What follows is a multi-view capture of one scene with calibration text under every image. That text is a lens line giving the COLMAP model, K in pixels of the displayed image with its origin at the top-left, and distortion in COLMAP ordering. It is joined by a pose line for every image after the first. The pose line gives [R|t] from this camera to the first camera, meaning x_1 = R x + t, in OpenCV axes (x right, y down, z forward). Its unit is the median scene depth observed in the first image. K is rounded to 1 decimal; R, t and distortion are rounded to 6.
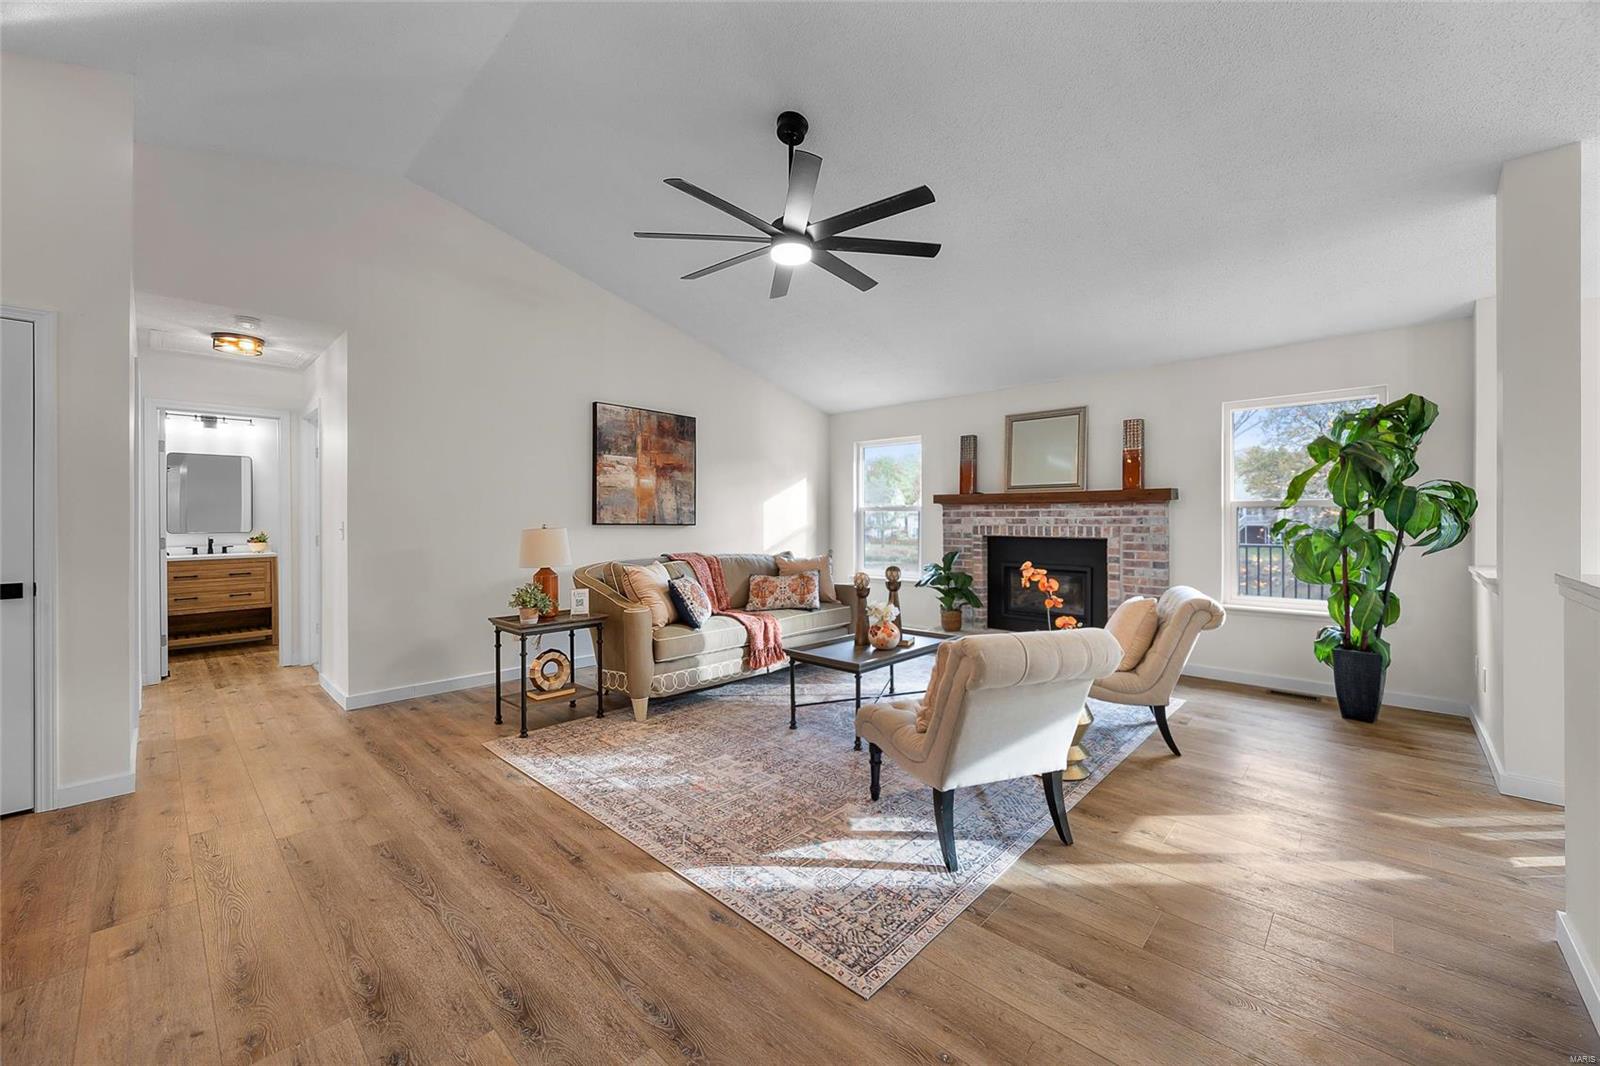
lens RADIAL K [[618.8, 0, 797.9], [0, 618.8, 519.3], [0, 0, 1]] dist [0.001216, -0.001286]
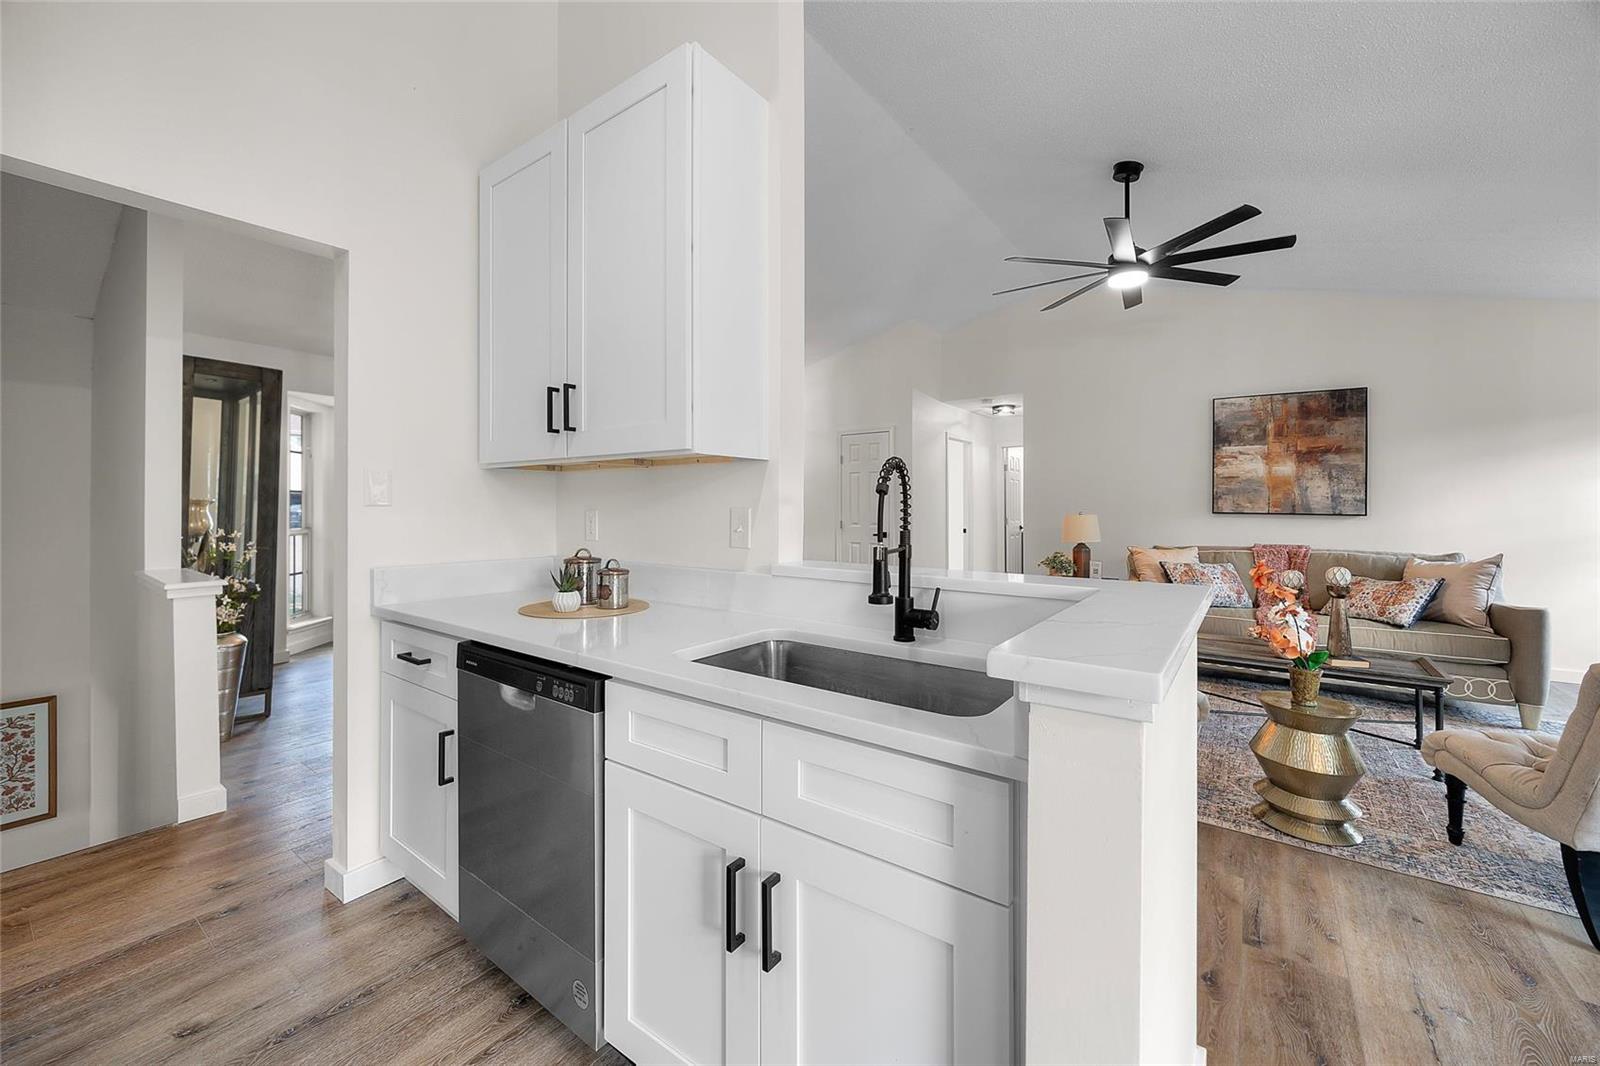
lens RADIAL K [[618.8, 0, 795.6], [0, 618.8, 505.6], [0, 0, 1]] dist [0.001216, -0.001286]
pose [[0.119357, -0.000384, -0.992851, 0.666474], [-0.001477, 0.999999, -0.000565, -0.002848], [0.992850, 0.001533, 0.119357, 0.151124]]
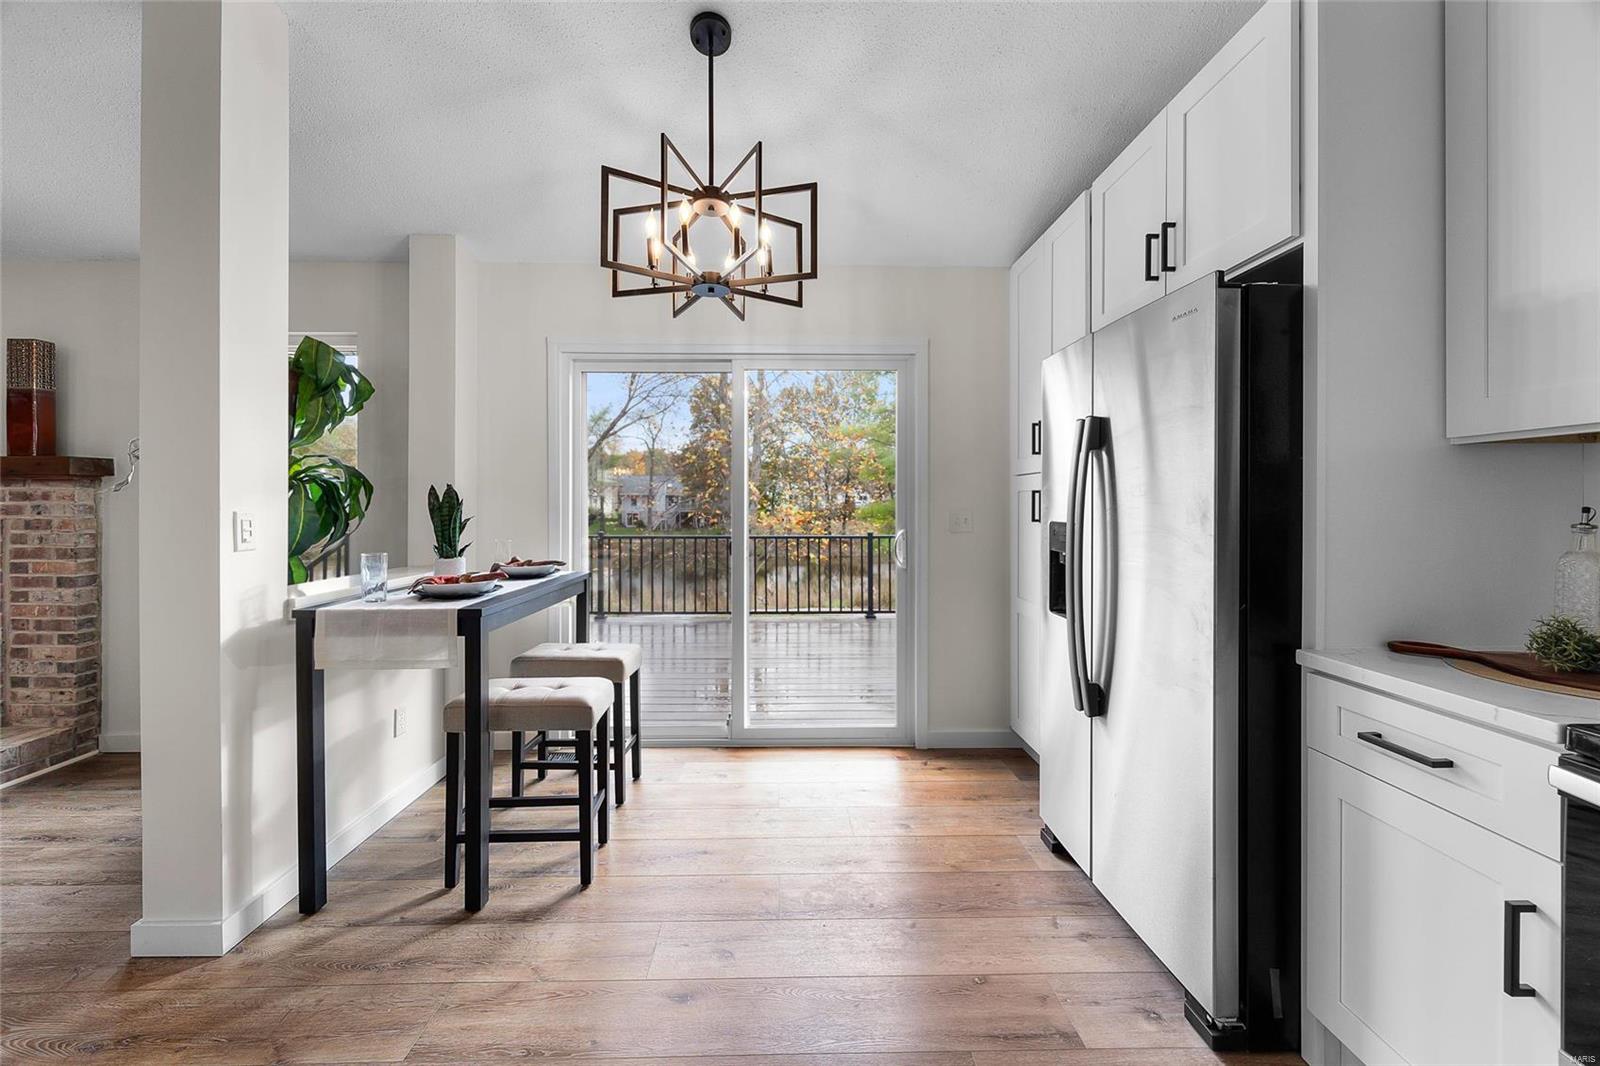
lens RADIAL K [[618.8, 0, 797.1], [0, 618.8, 507.8], [0, 0, 1]] dist [0.001216, -0.001286]
pose [[0.704940, 0.002924, 0.709261, 0.628283], [-0.003450, 0.999994, -0.000694, -0.001583], [-0.709258, -0.001957, 0.704946, 0.052783]]
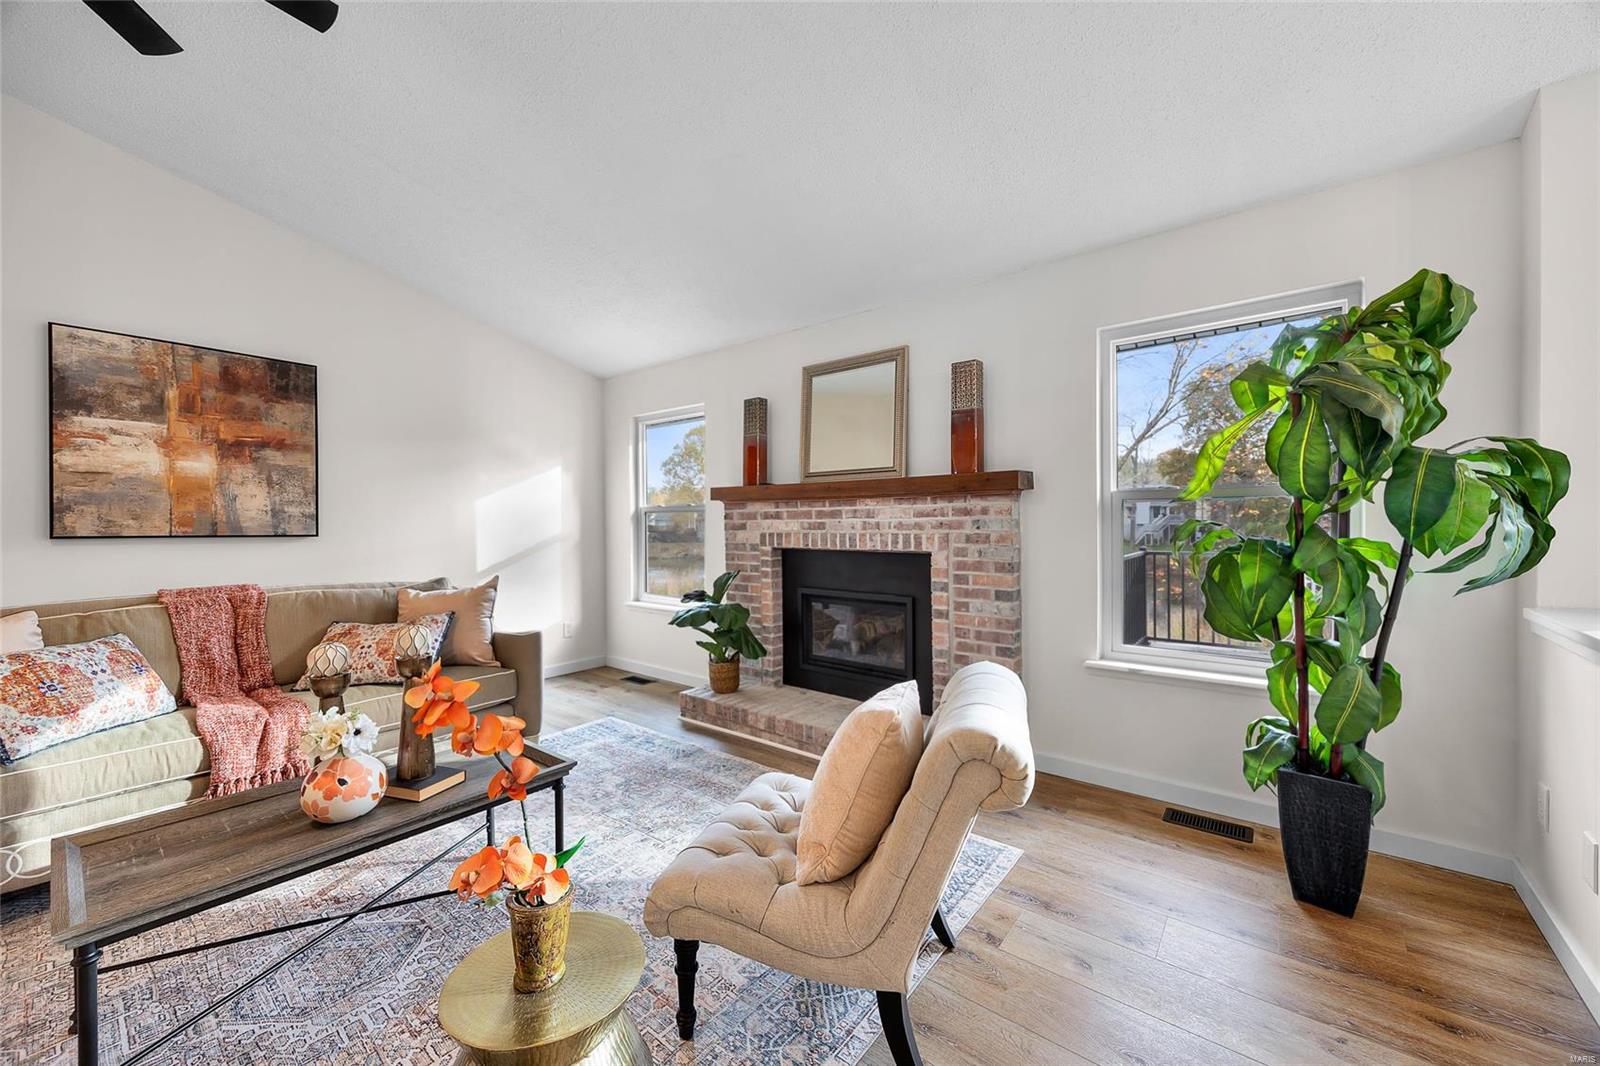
lens RADIAL K [[618.8, 0, 797.5], [0, 618.8, 525.5], [0, 0, 1]] dist [0.001216, -0.001286]
pose [[0.996473, -0.008428, 0.083488, 0.311750], [0.008026, 0.999955, 0.005146, -0.000836], [-0.083528, -0.004457, 0.996495, 0.382777]]
